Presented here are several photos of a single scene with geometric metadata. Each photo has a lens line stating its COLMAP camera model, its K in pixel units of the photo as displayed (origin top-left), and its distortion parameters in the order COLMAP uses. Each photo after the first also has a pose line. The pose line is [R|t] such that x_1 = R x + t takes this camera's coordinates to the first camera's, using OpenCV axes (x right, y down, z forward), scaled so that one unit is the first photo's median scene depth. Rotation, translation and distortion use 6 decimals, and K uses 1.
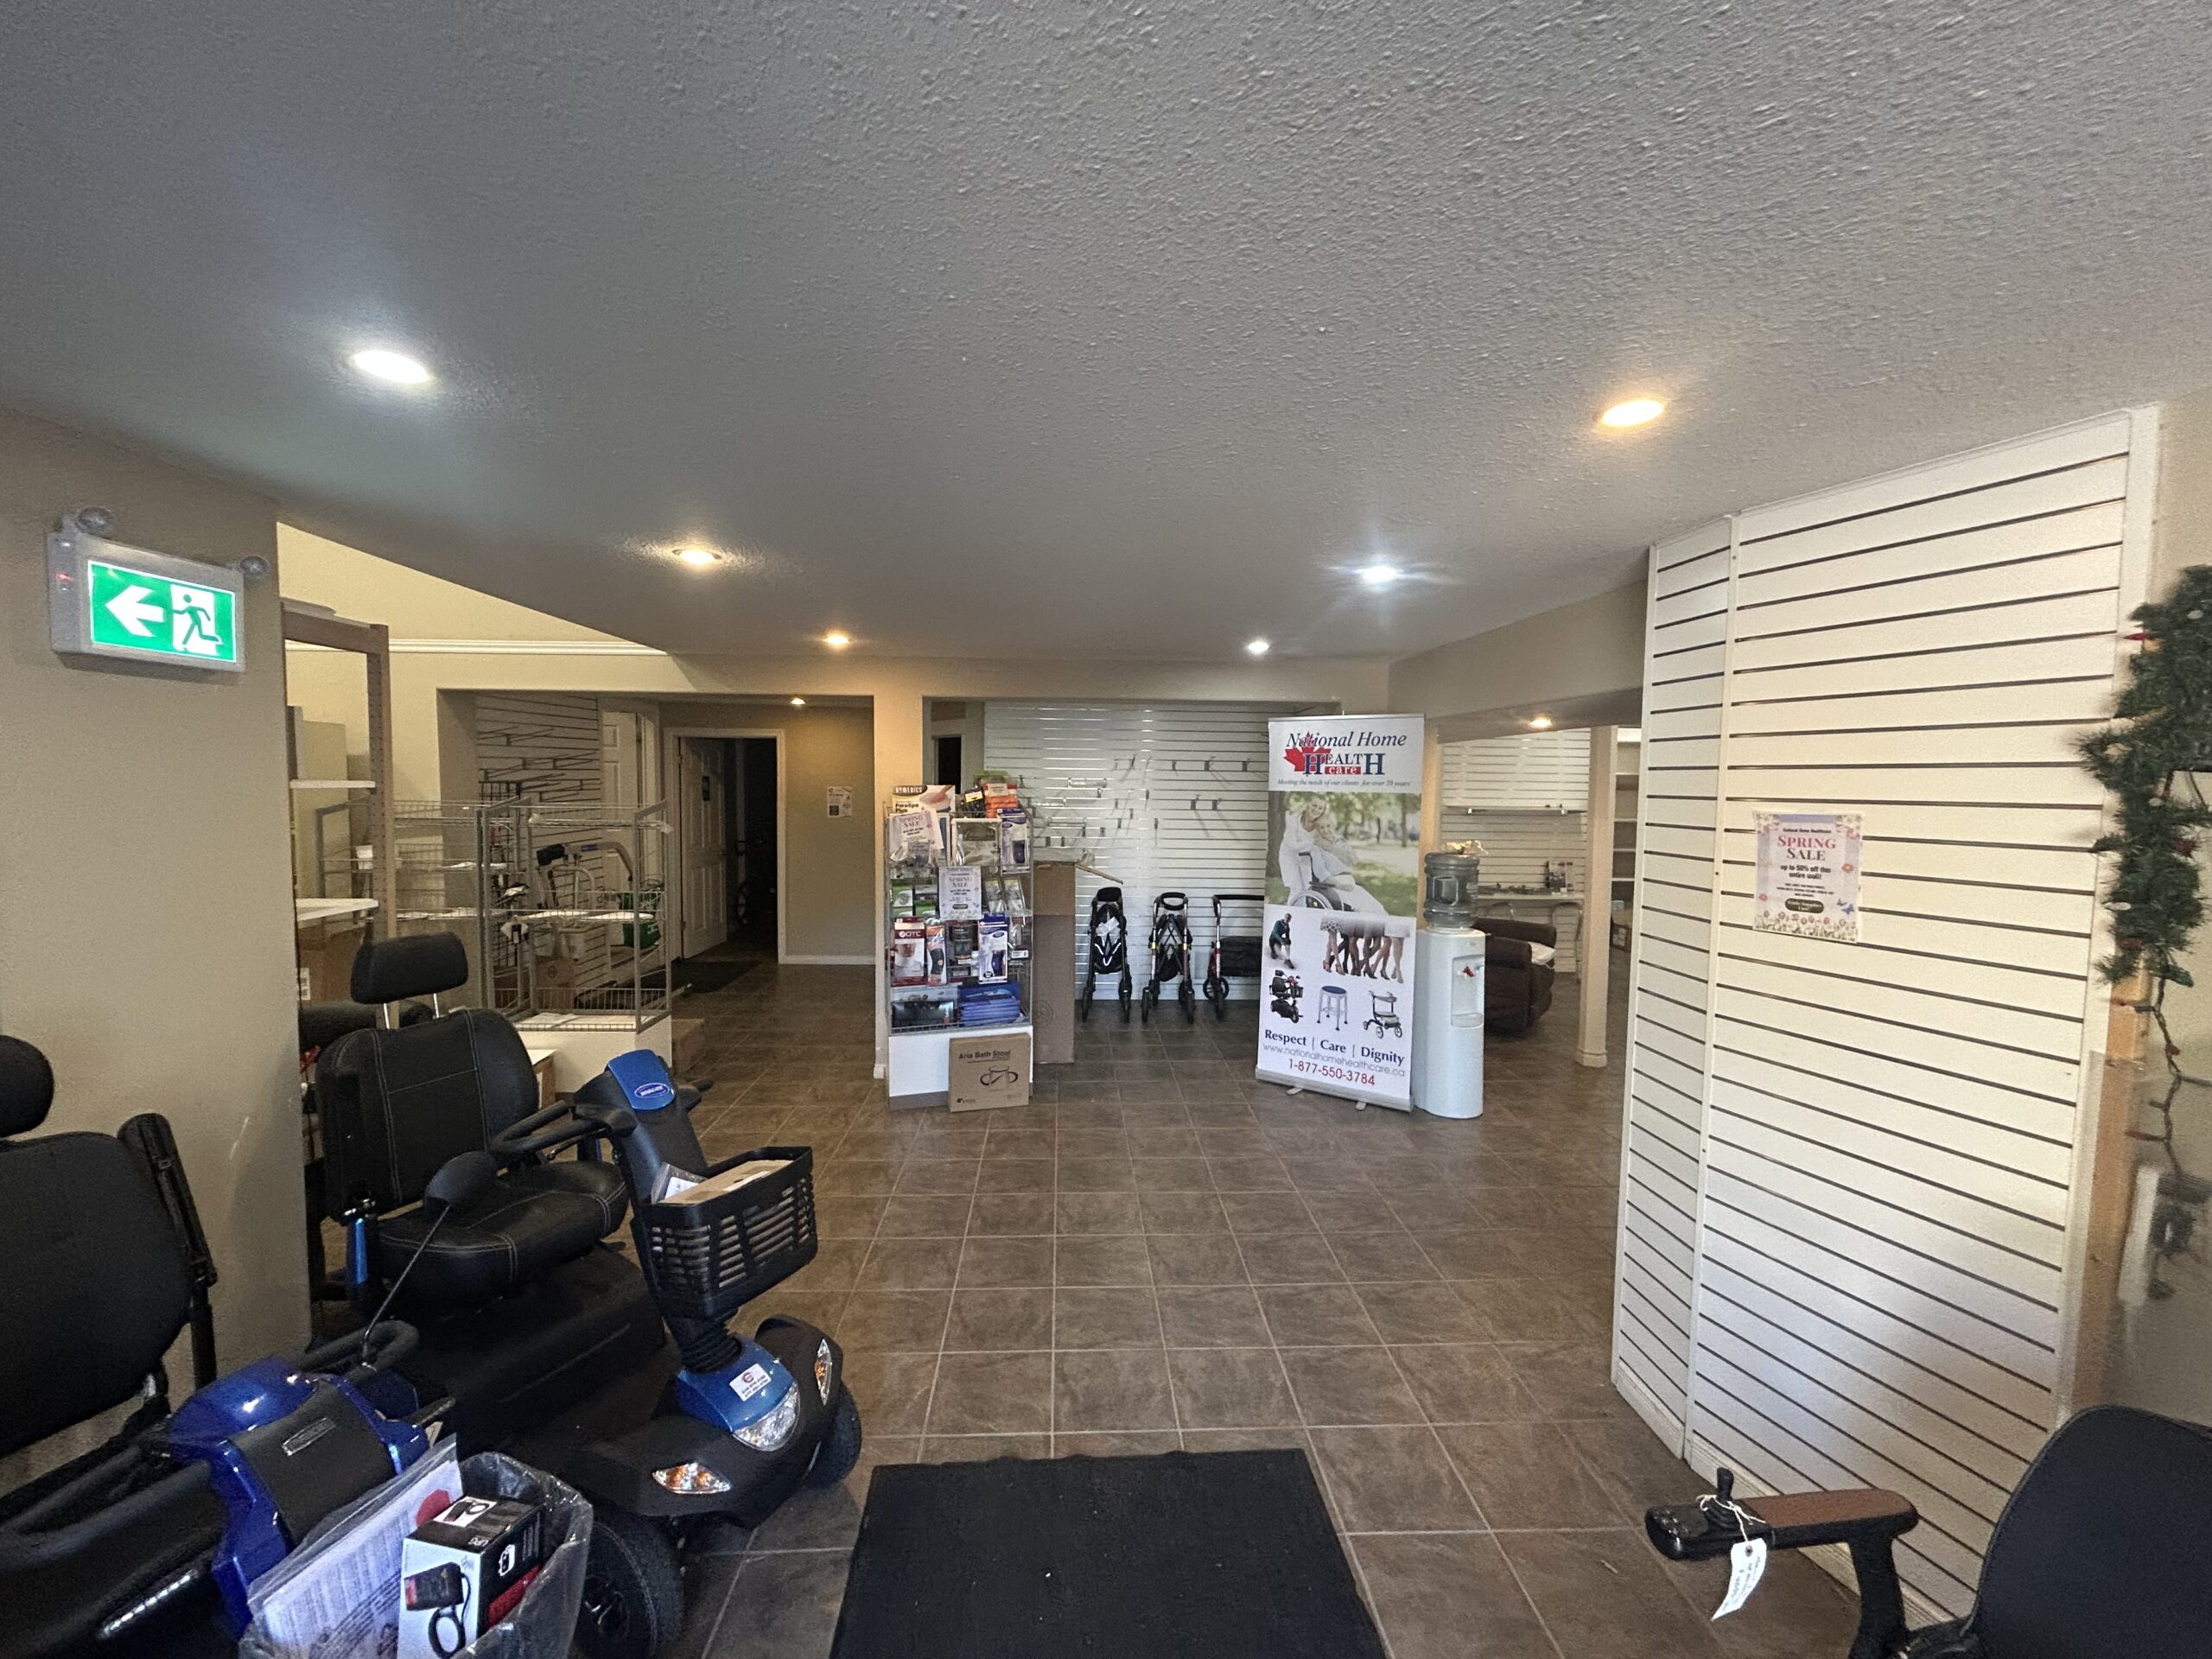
lens RADIAL K [[886.5, 0, 1103.1], [0, 886.5, 831.1], [0, 0, 1]] dist [0.001210, 0.000087]
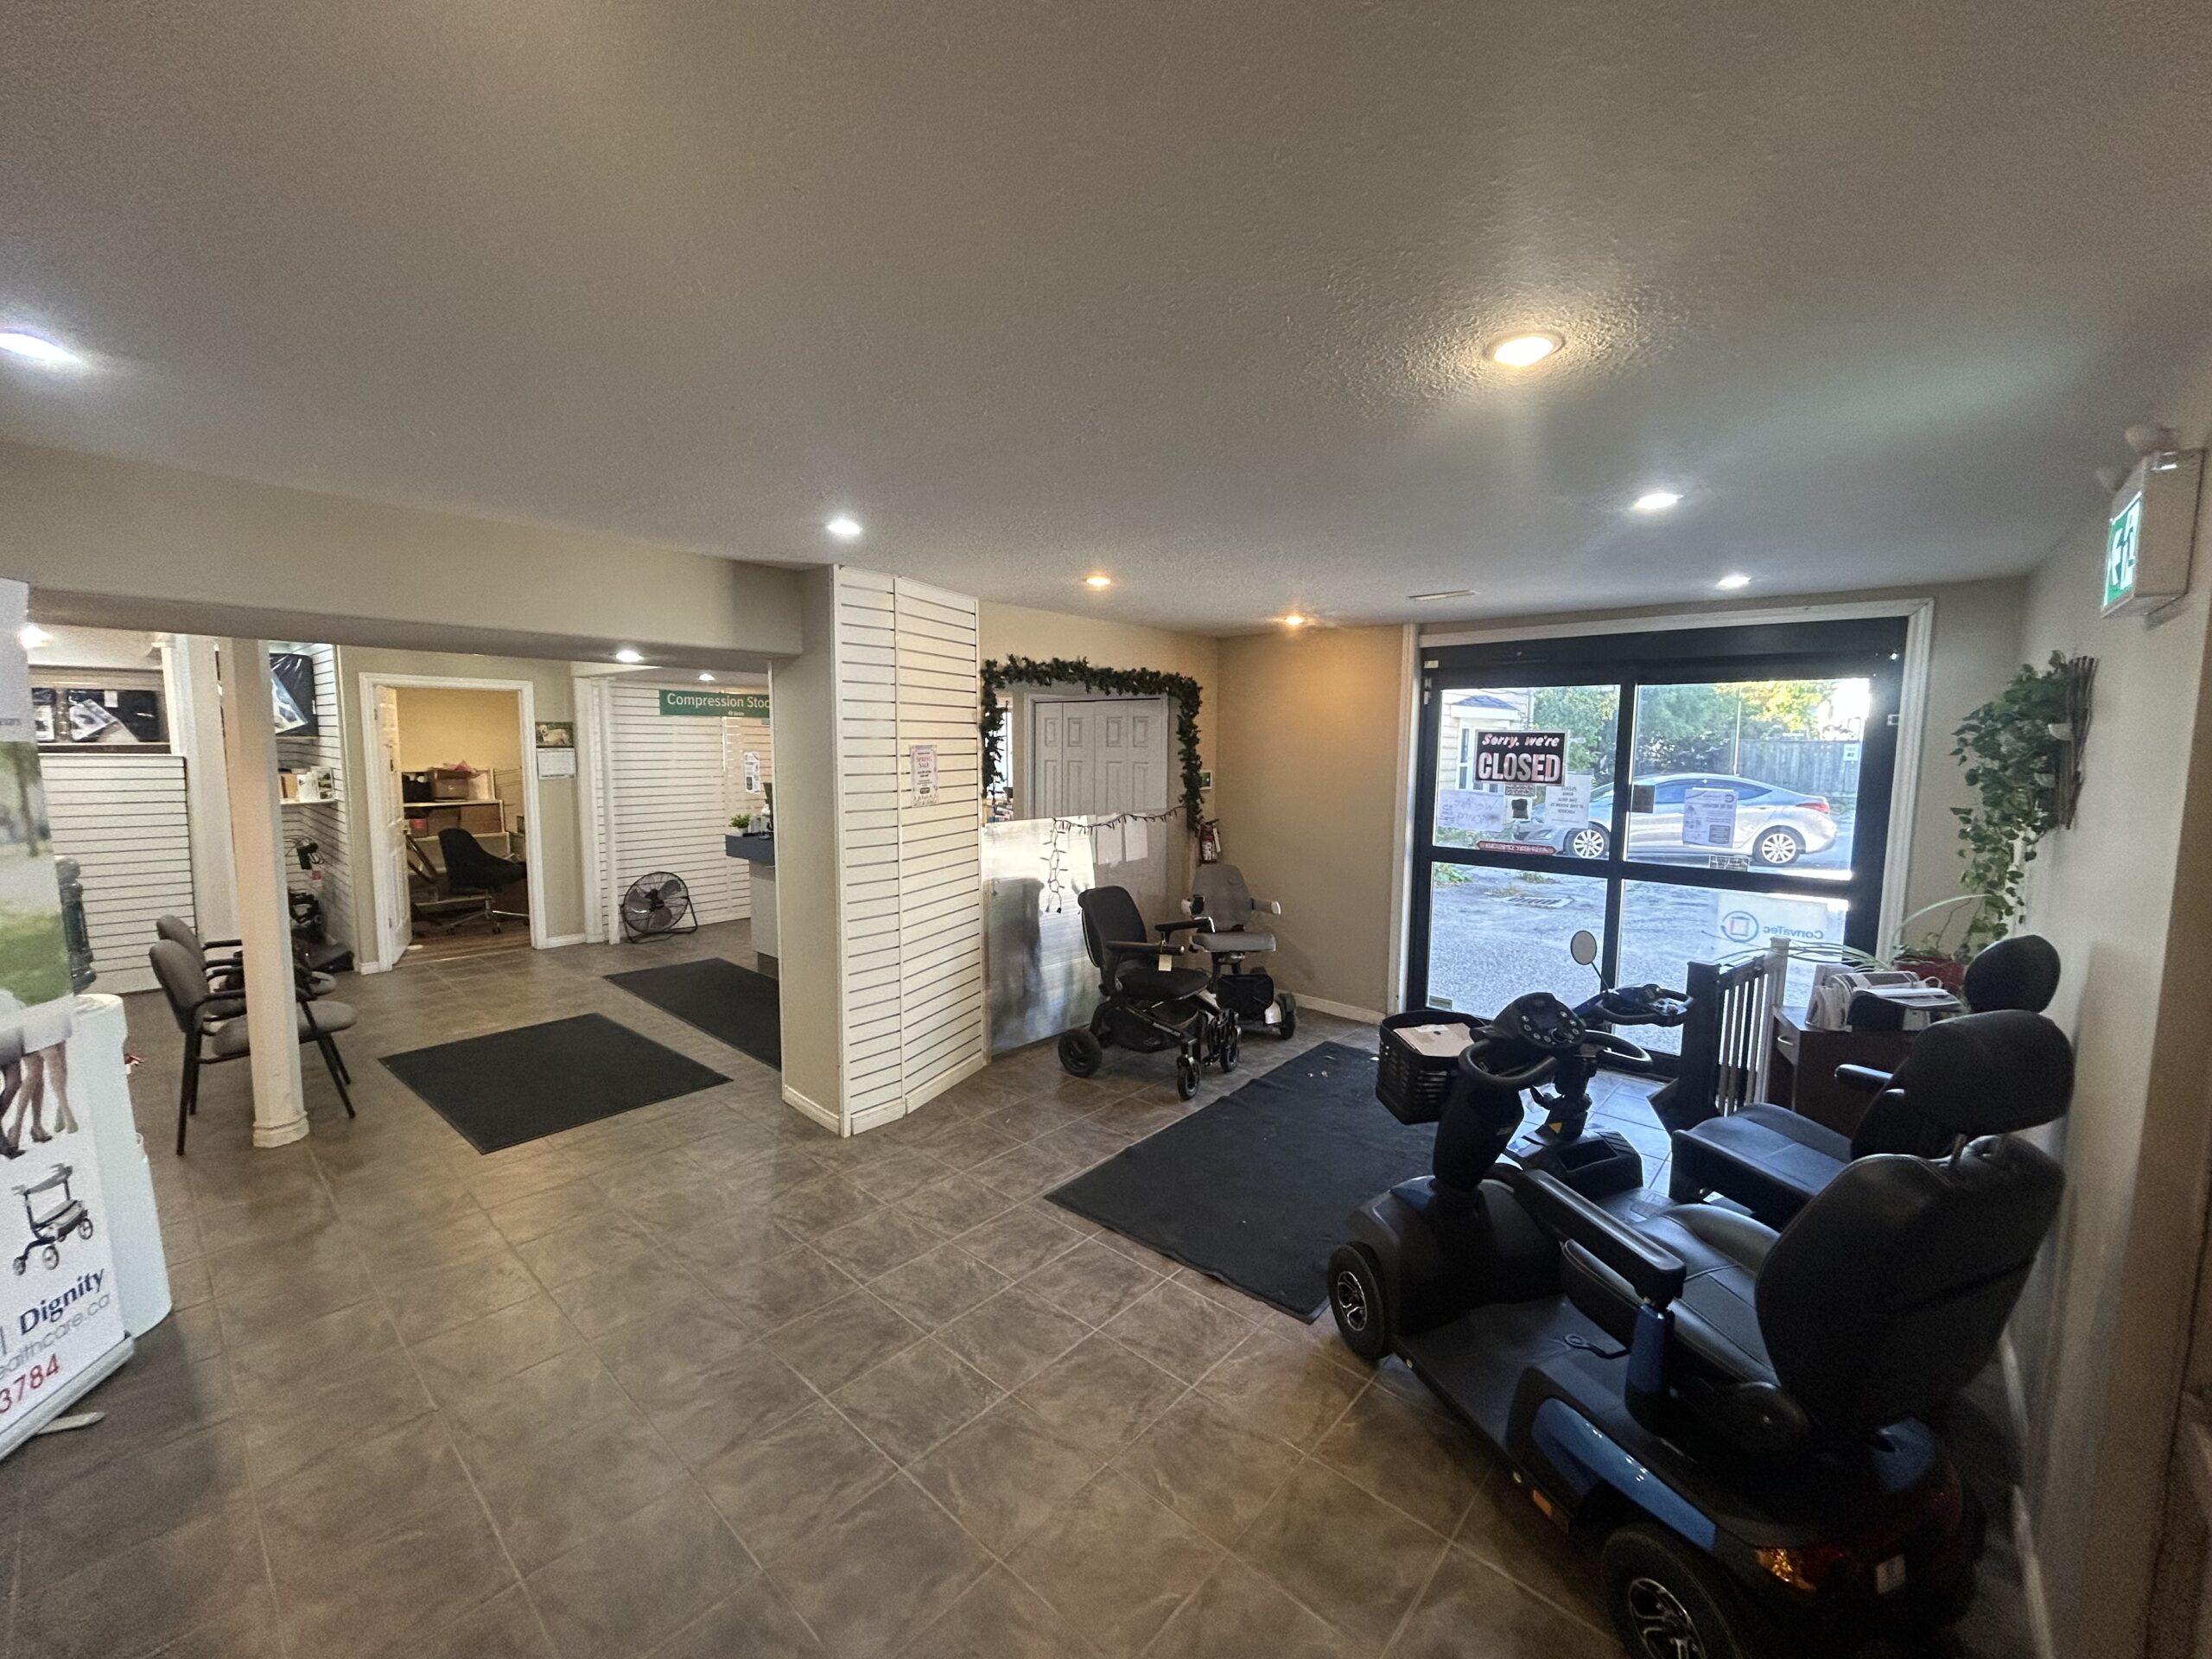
lens RADIAL K [[886.5, 0, 1106.0], [0, 886.5, 828.1], [0, 0, 1]] dist [0.001210, 0.000087]
pose [[-0.713964, -0.086700, 0.694794, -0.393550], [0.025015, 0.988512, 0.149056, -0.052542], [-0.699735, 0.123801, -0.703593, 0.923722]]
